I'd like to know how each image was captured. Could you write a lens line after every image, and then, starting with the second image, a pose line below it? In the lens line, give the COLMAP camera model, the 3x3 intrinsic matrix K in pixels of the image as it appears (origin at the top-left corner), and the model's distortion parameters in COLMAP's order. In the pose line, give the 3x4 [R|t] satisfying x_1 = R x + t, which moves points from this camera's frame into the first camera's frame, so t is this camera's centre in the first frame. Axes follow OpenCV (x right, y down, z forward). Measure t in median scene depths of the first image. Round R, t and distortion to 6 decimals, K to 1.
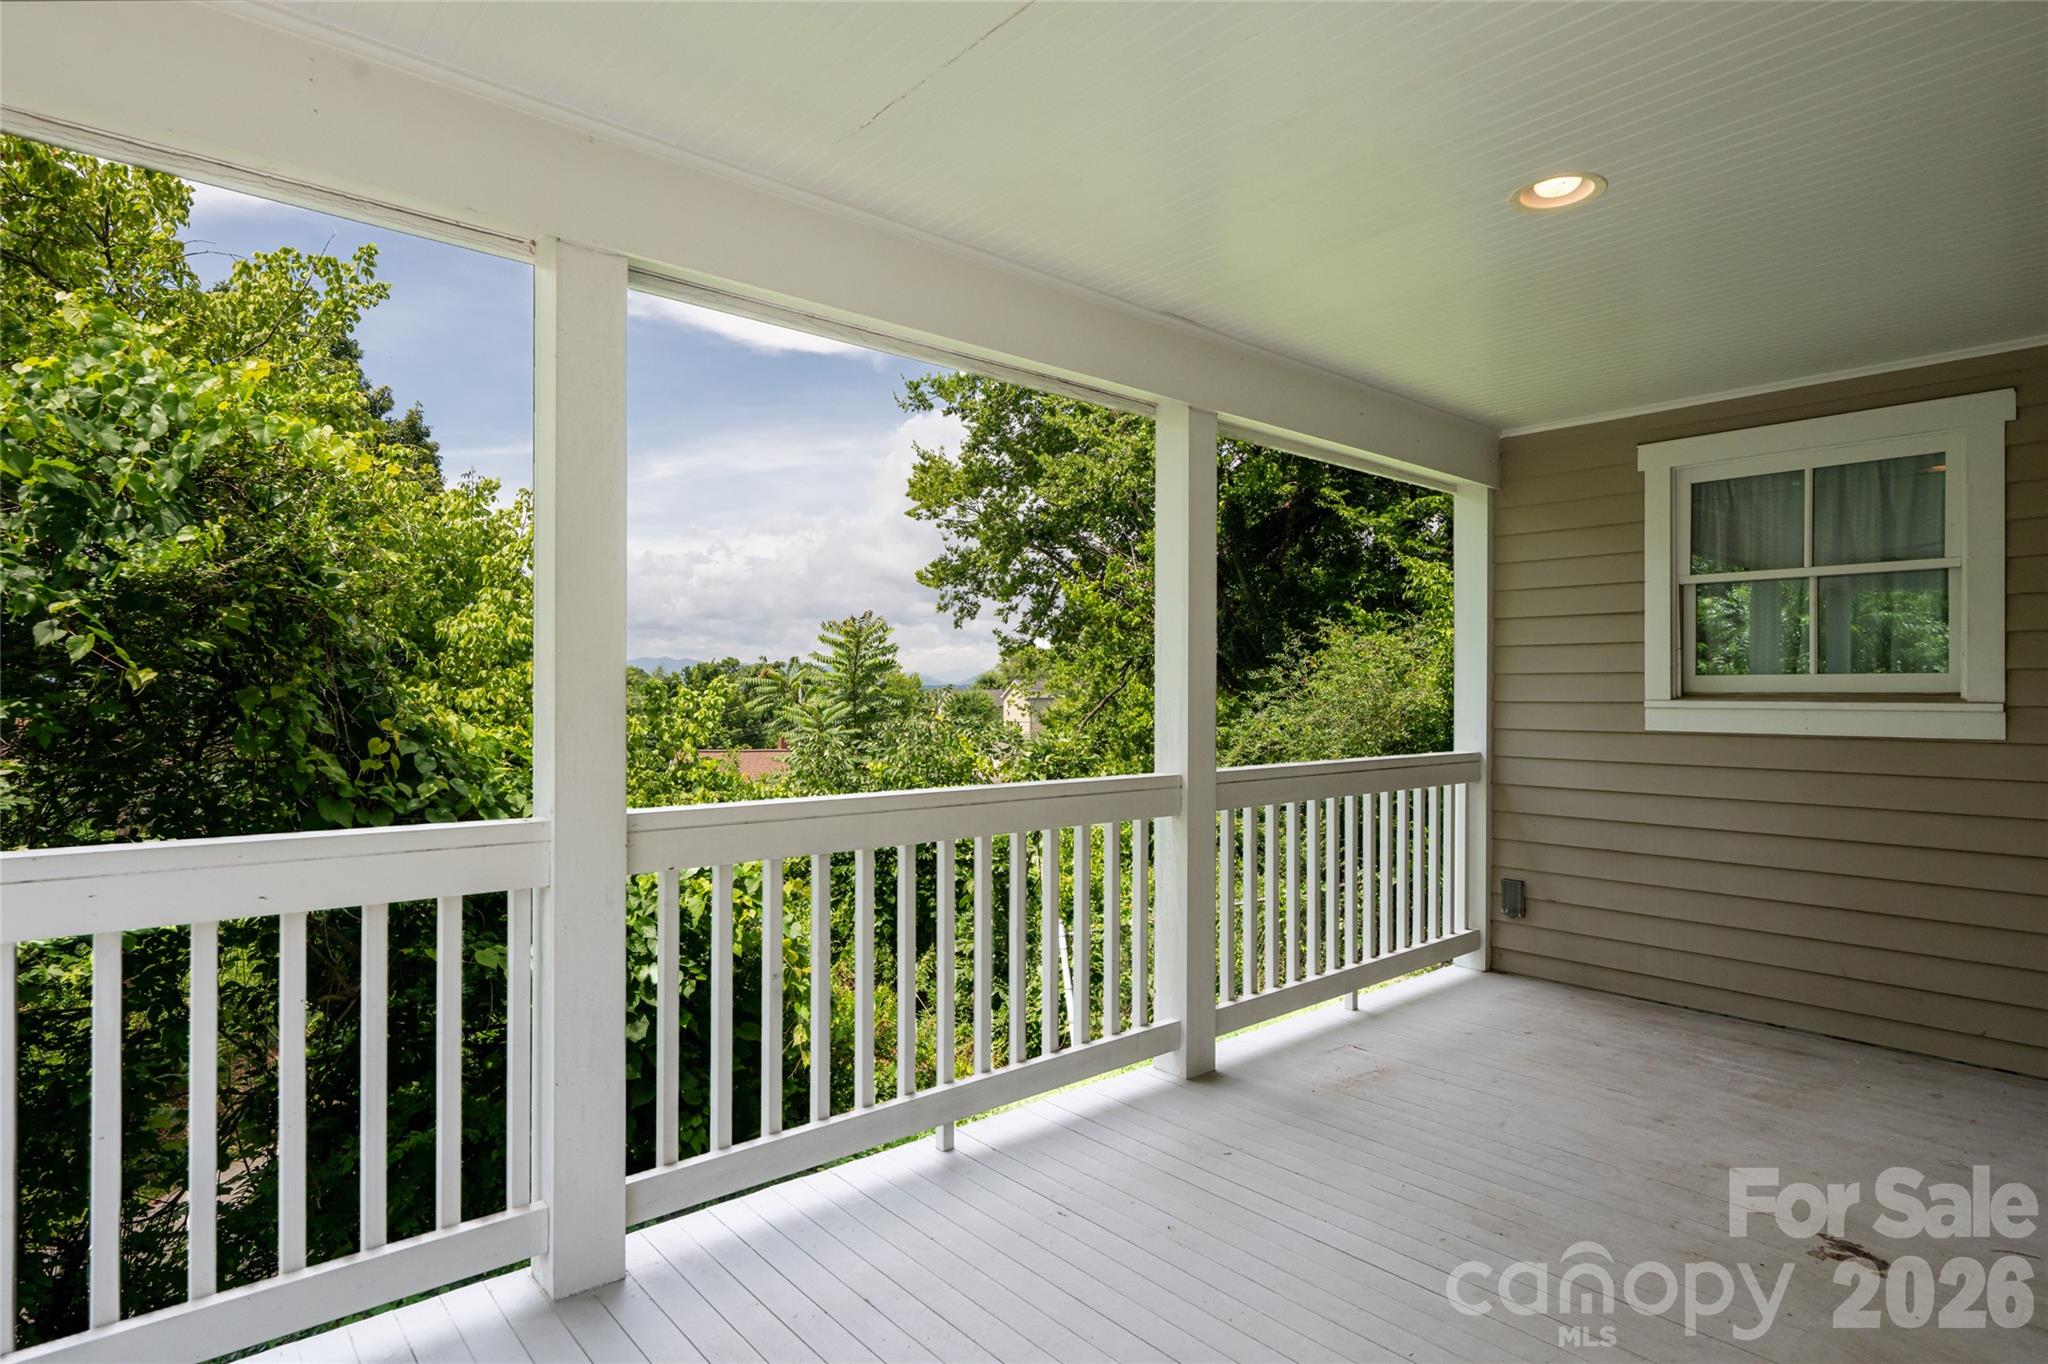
lens RADIAL K [[1092.9, 0, 1024.0], [0, 1092.9, 679.5], [0, 0, 1]] dist [-0.000522, -0.000133]
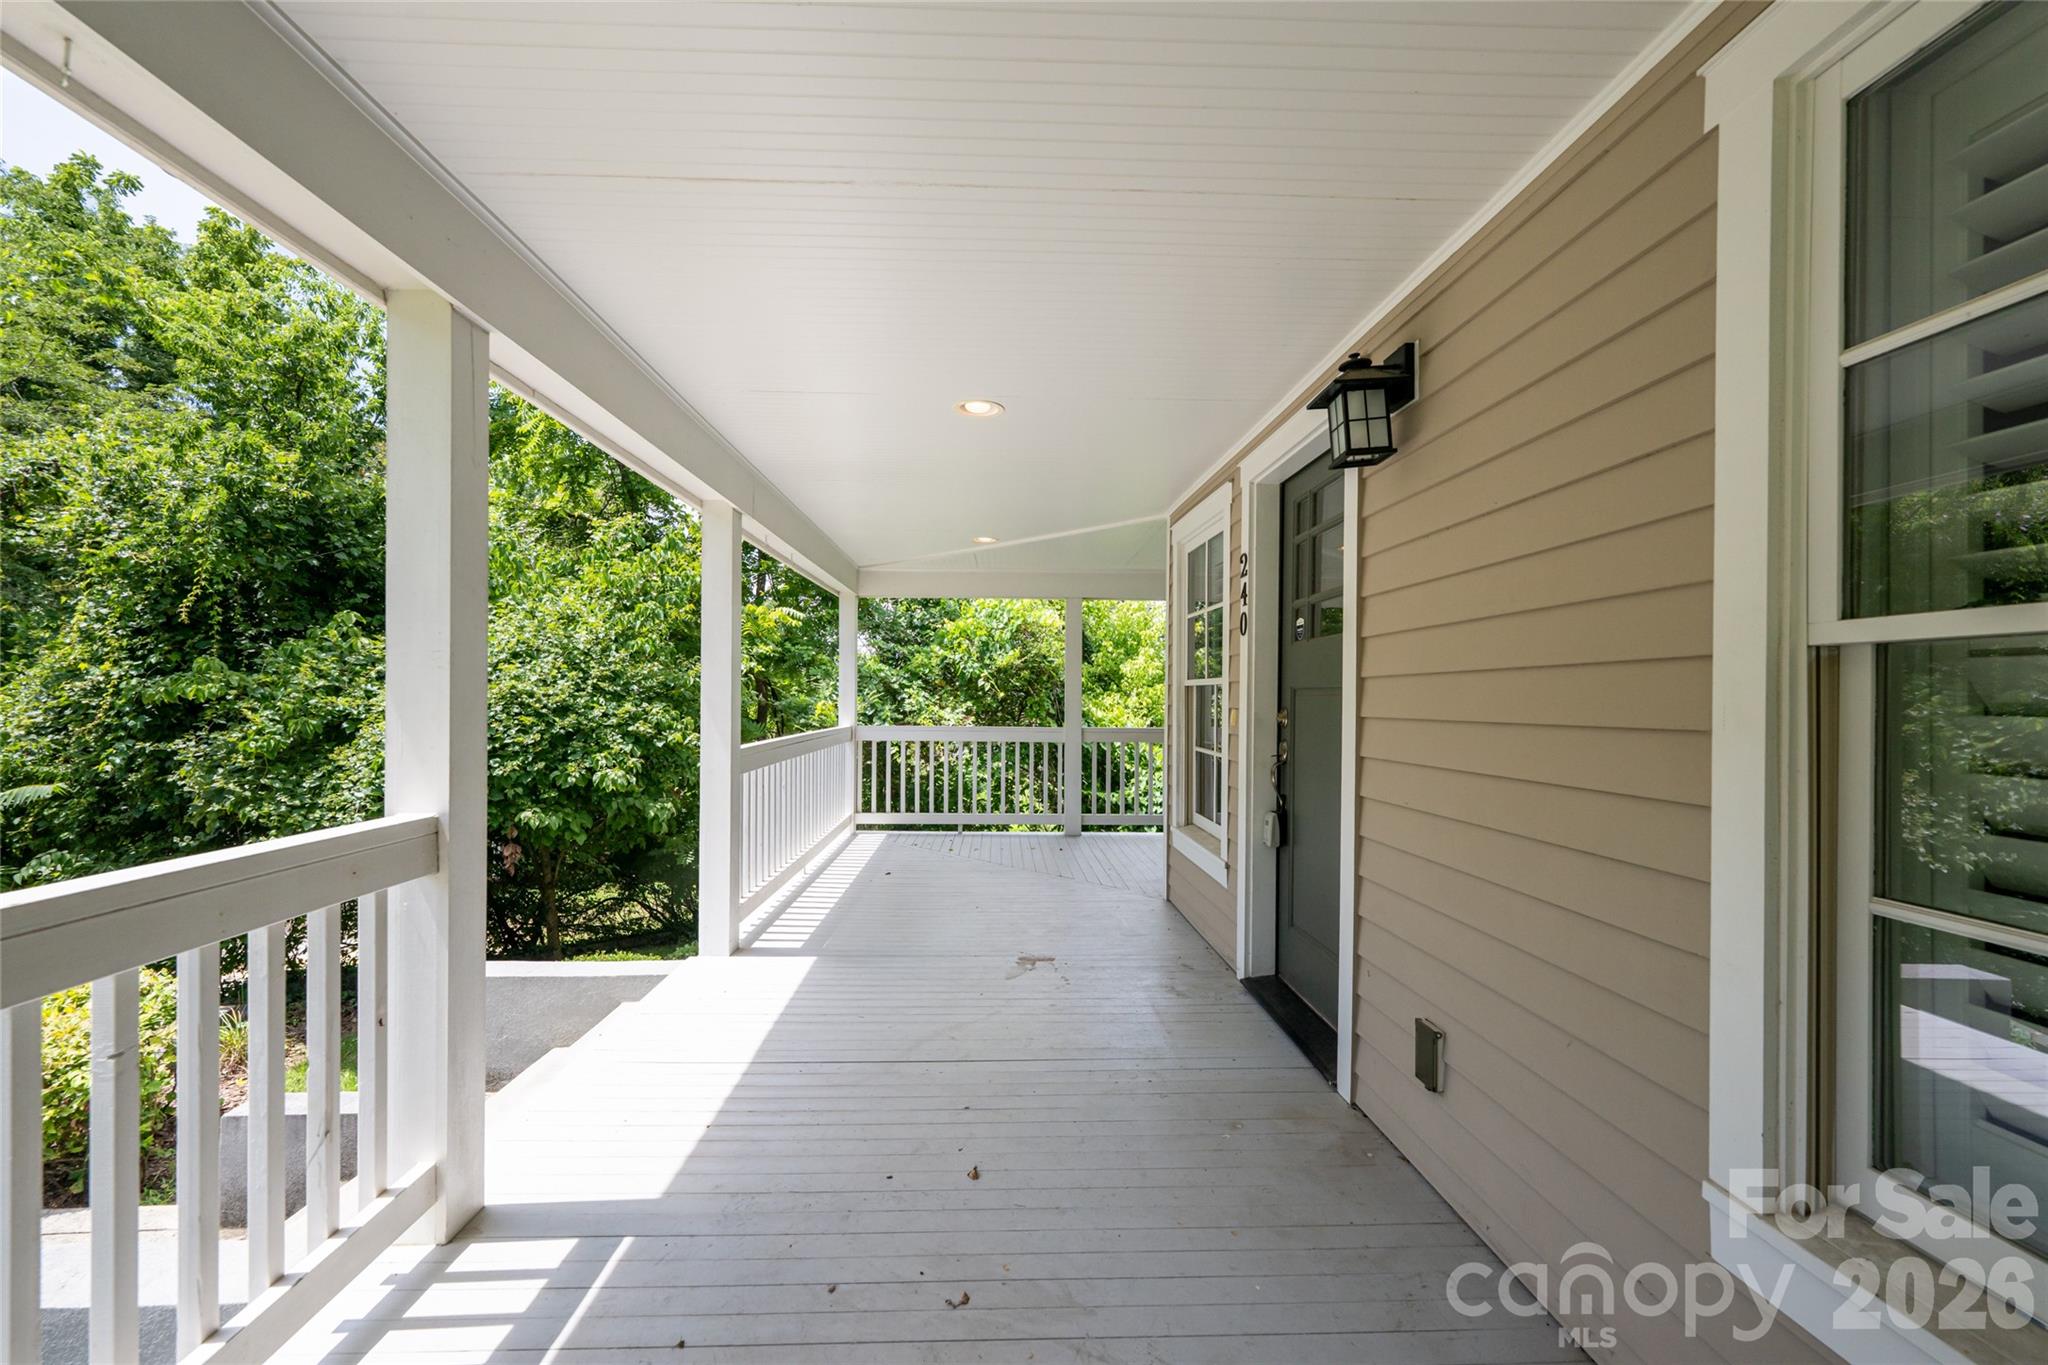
lens RADIAL K [[829.1, 0, 1022.8], [0, 829.1, 692.4], [0, 0, 1]] dist [0.000051, 0.000002]
pose [[0.782645, 0.001167, -0.622468, 0.874911], [-0.000108, 0.999998, 0.001740, -0.013144], [0.622469, -0.001294, 0.782644, -1.005947]]
